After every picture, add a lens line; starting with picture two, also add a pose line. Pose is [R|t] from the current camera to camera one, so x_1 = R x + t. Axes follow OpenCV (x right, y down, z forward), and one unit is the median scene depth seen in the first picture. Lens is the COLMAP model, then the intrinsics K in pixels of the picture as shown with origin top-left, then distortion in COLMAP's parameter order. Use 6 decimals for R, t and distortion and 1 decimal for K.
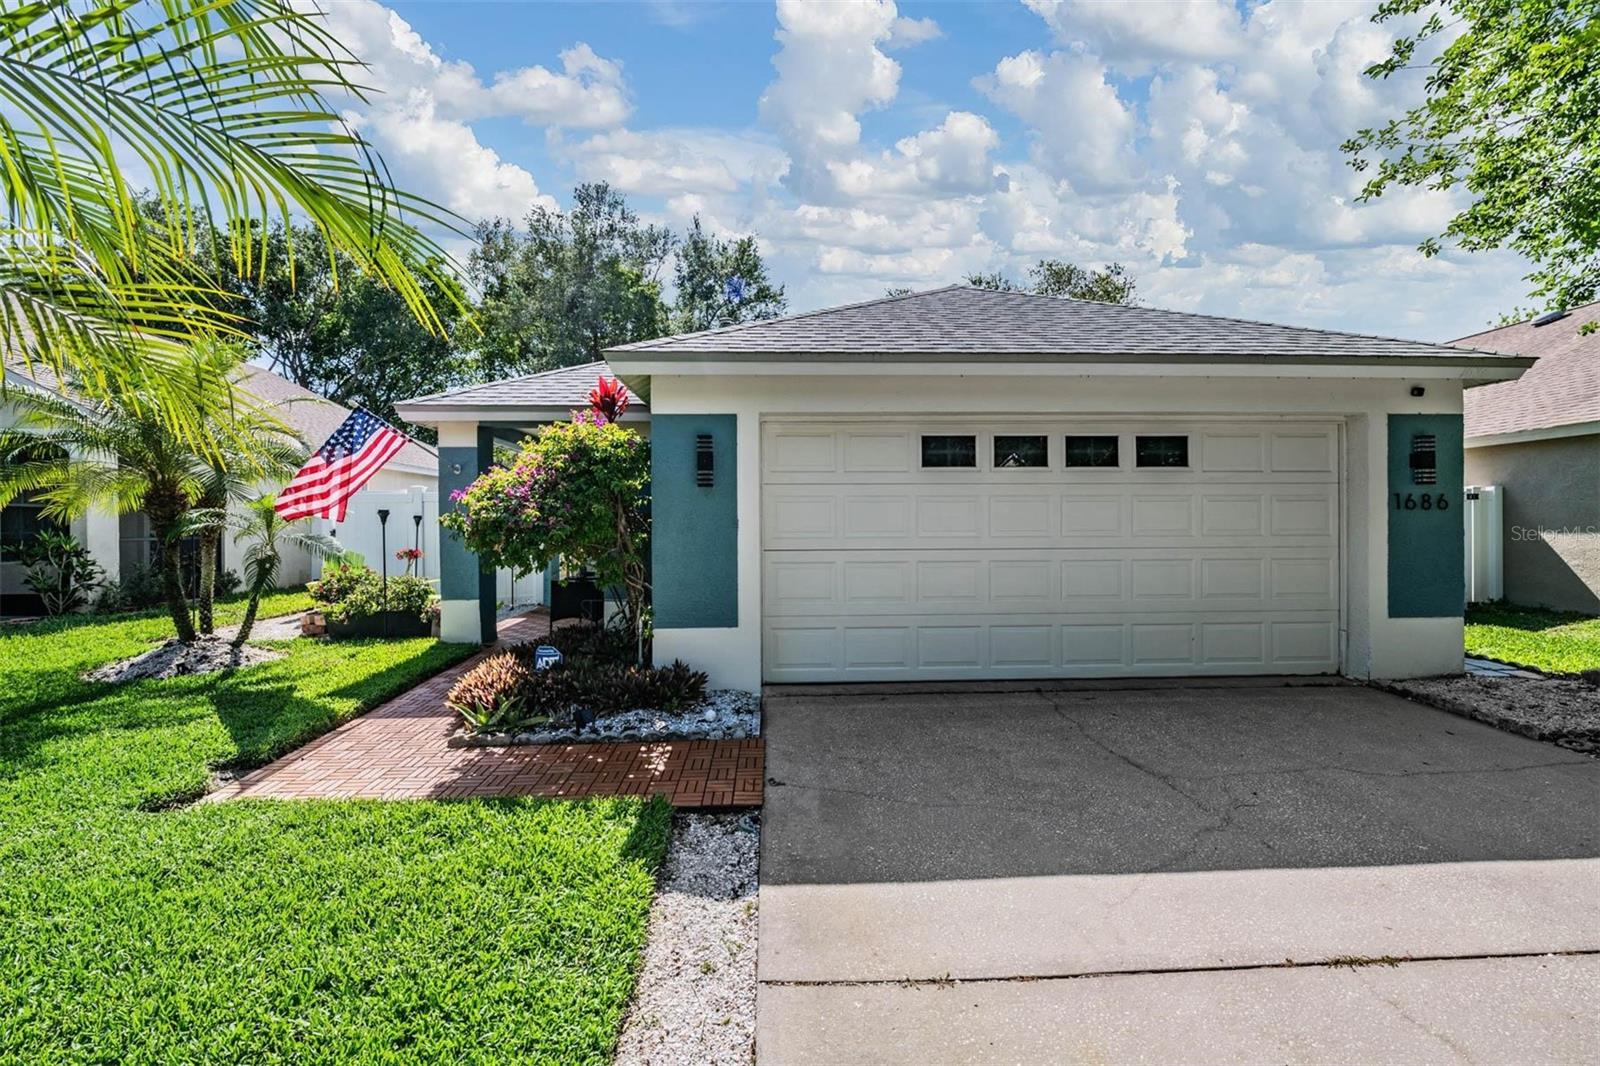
lens RADIAL K [[659.4, 0, 800.0], [0, 659.4, 533.0], [0, 0, 1]] dist [0.000086, -0.000004]
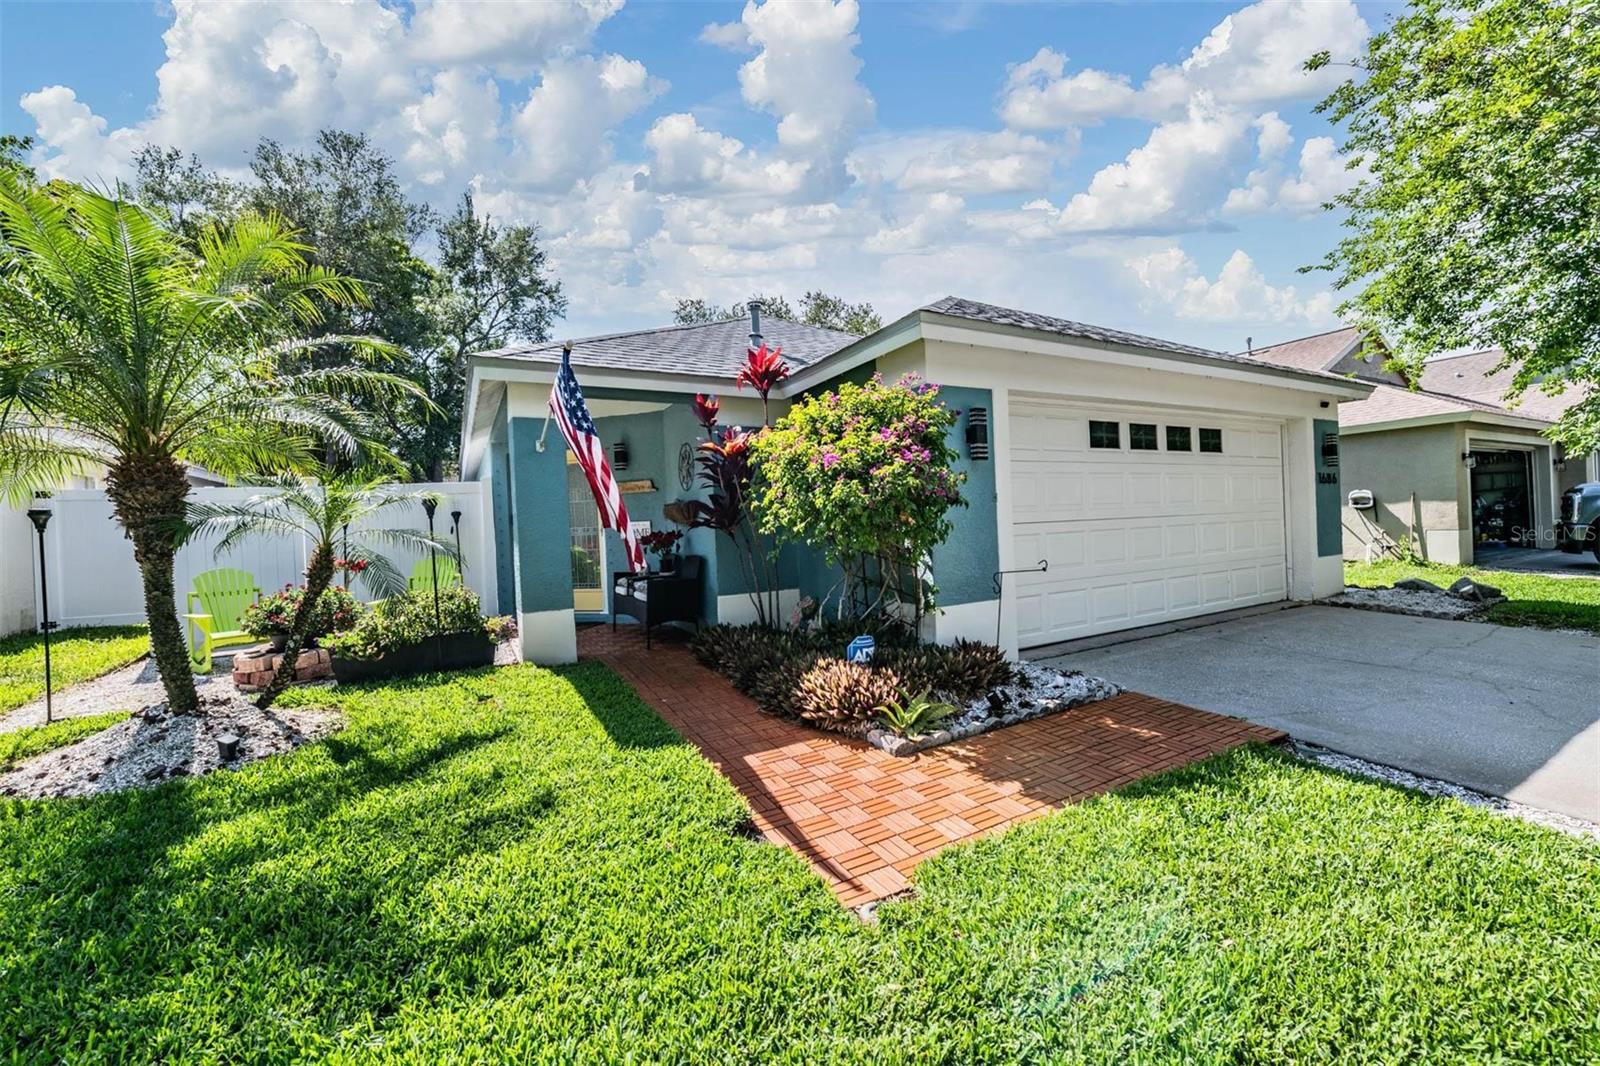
lens RADIAL K [[626.7, 0, 800.7], [0, 626.7, 527.0], [0, 0, 1]] dist [-0.014731, -0.000146]
pose [[0.899011, -0.032809, 0.436695, -0.758025], [0.040444, 0.999148, -0.008194, 0.026396], [-0.436055, 0.025028, 0.899572, 0.256171]]
